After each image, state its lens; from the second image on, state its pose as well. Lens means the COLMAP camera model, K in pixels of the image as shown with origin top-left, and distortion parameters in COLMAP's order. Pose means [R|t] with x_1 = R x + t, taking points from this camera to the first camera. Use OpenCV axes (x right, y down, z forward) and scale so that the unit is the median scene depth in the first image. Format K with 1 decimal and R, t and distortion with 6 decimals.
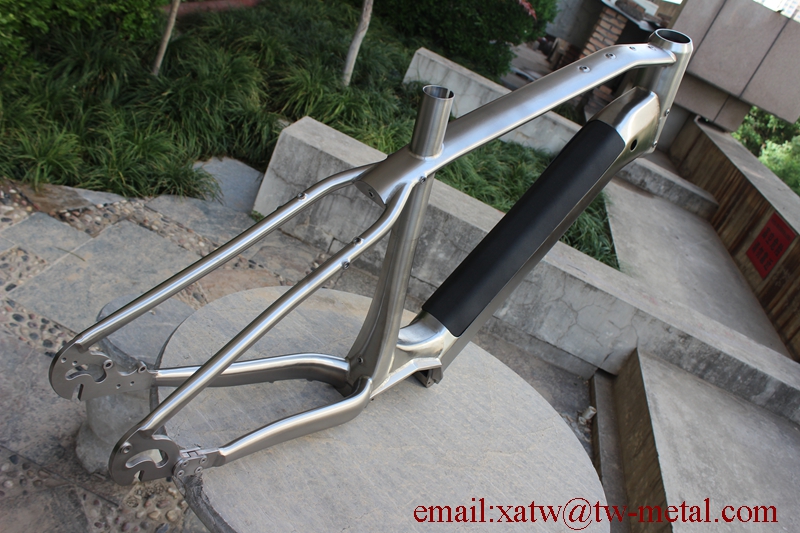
lens RADIAL K [[731.9, 0, 402.1], [0, 731.9, 262.5], [0, 0, 1]] dist [-0.151372, 0.145671]
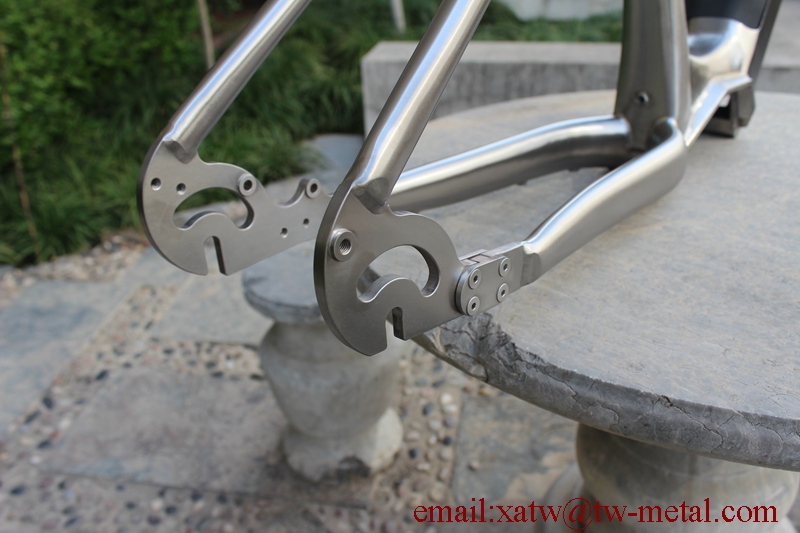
lens RADIAL K [[724.9, 0, 400.0], [0, 724.9, 266.5], [0, 0, 1]] dist [-0.154140, 0.133622]
pose [[0.900176, -0.398217, -0.176369, -0.069194], [0.402658, 0.915279, -0.011435, 0.068708], [0.165980, -0.060723, 0.984258, 0.143614]]
